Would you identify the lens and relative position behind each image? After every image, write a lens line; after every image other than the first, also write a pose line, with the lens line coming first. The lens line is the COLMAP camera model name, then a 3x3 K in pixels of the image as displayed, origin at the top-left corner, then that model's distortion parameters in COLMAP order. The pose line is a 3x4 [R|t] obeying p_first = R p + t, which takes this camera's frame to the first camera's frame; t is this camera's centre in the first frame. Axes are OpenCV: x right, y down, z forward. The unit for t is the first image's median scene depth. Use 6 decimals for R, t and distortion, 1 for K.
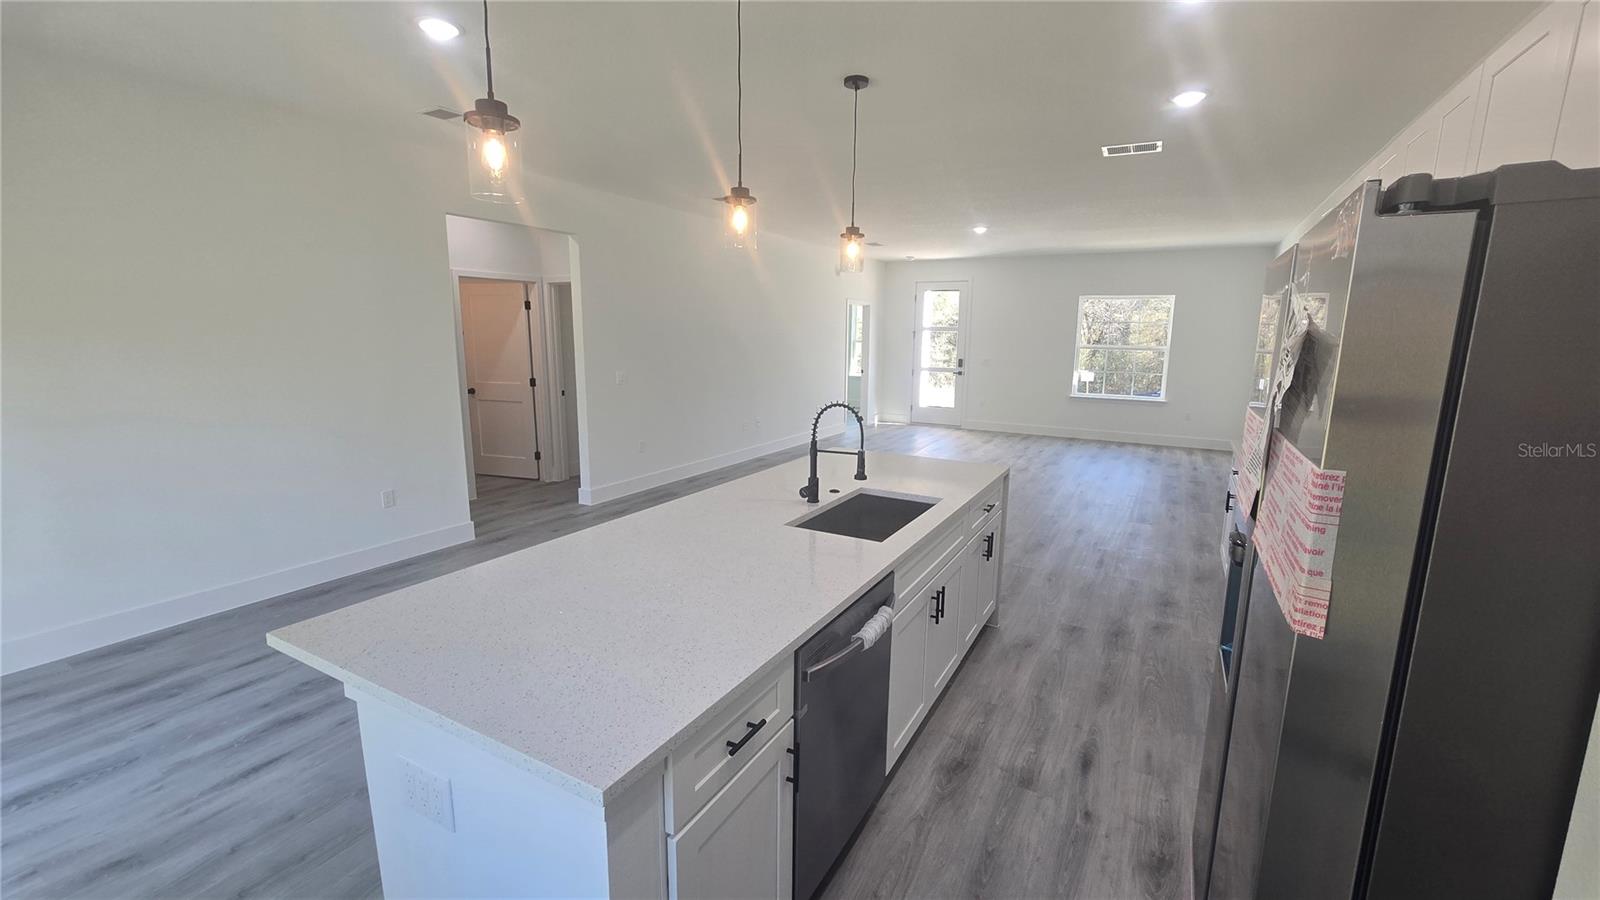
lens RADIAL K [[653.8, 0, 812.2], [0, 653.8, 443.6], [0, 0, 1]] dist [-0.000079, -0.000158]
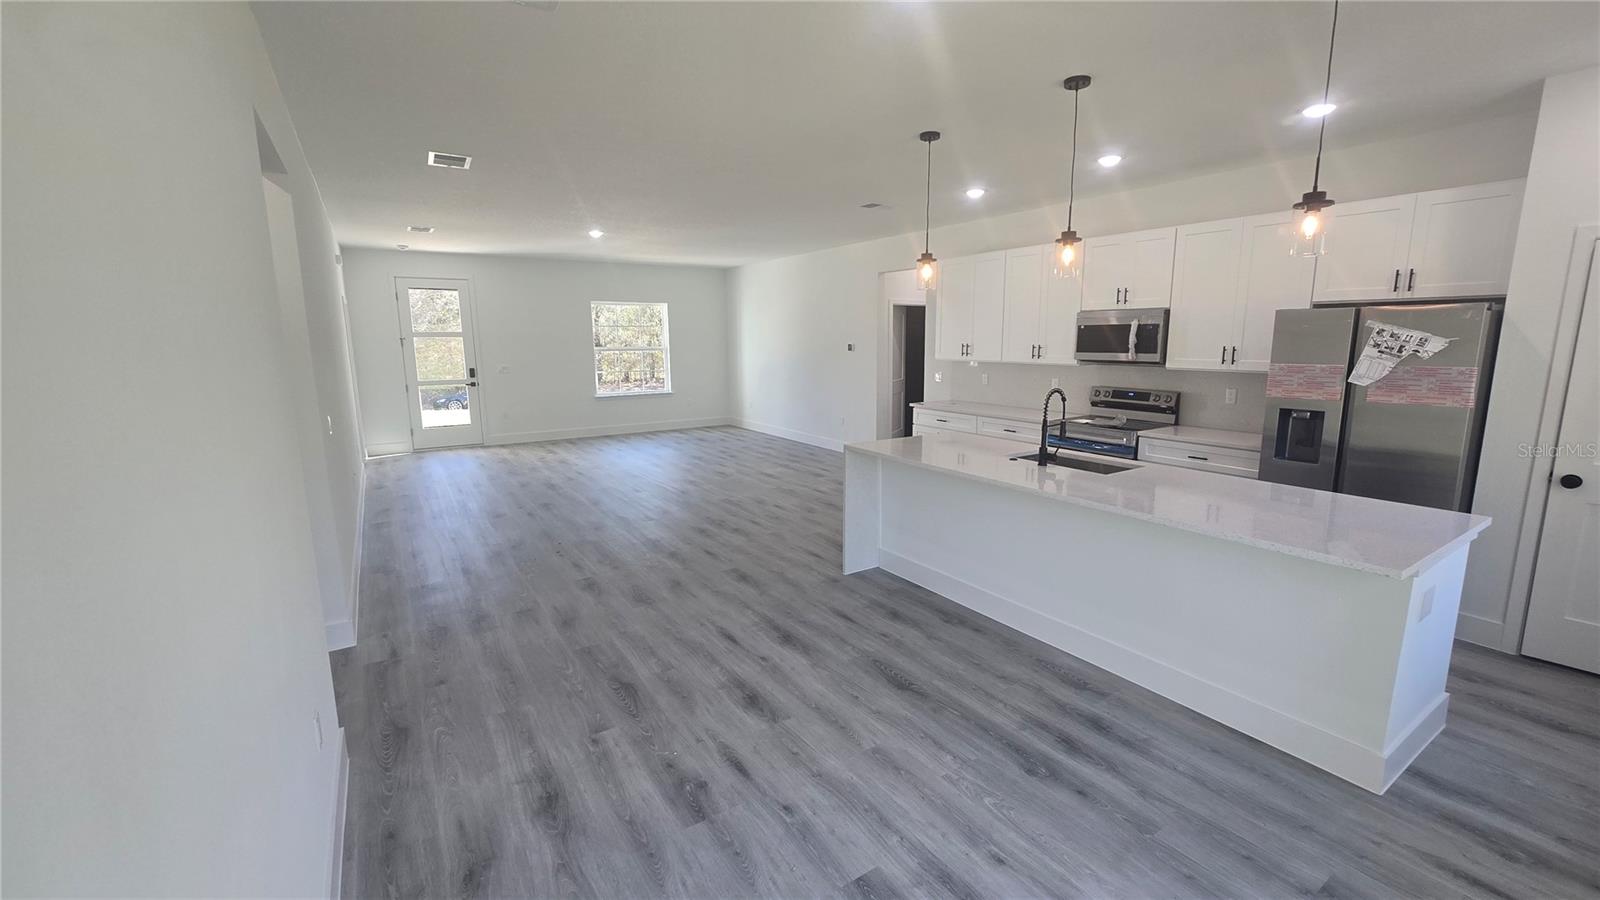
lens RADIAL K [[650.3, 0, 804.9], [0, 650.3, 452.8], [0, 0, 1]] dist [-0.001465, -0.000110]
pose [[0.466460, -0.174707, 0.867117, -1.195494], [0.162672, 0.980524, 0.110048, -0.141558], [-0.869456, 0.089722, 0.485795, 0.667663]]
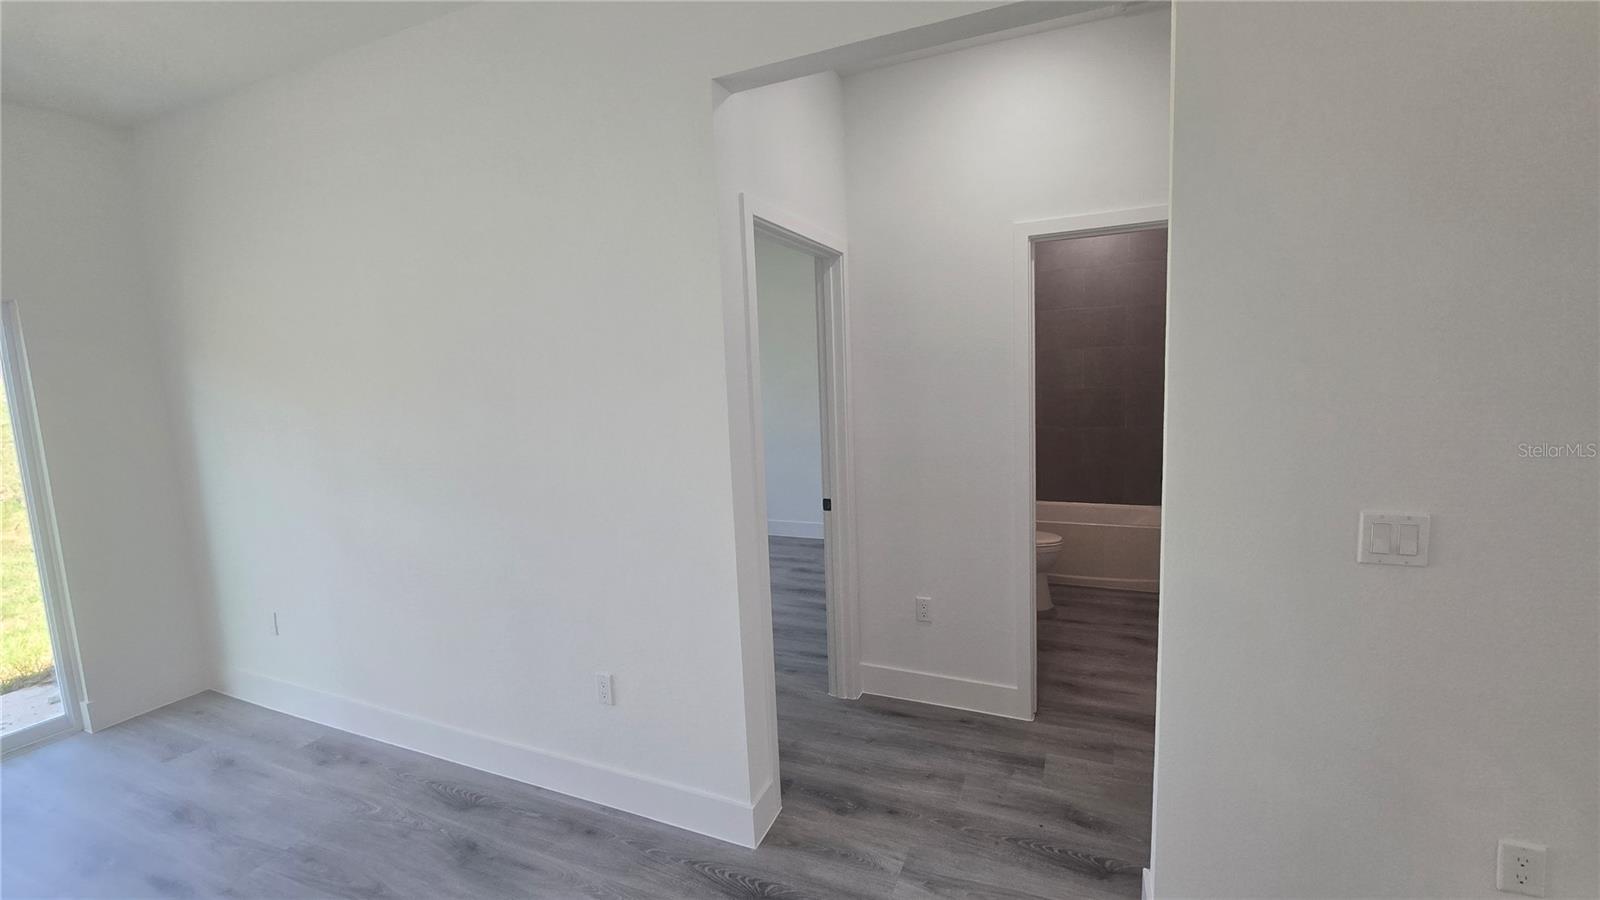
lens RADIAL K [[655.0, 0, 800.0], [0, 655.0, 450.0], [0, 0, 1]] dist [0.000485, -0.000041]
pose [[0.090851, 0.096670, -0.991161, -0.181263], [-0.125654, 0.988436, 0.084886, -0.240434], [0.987905, 0.116831, 0.101947, 1.527035]]
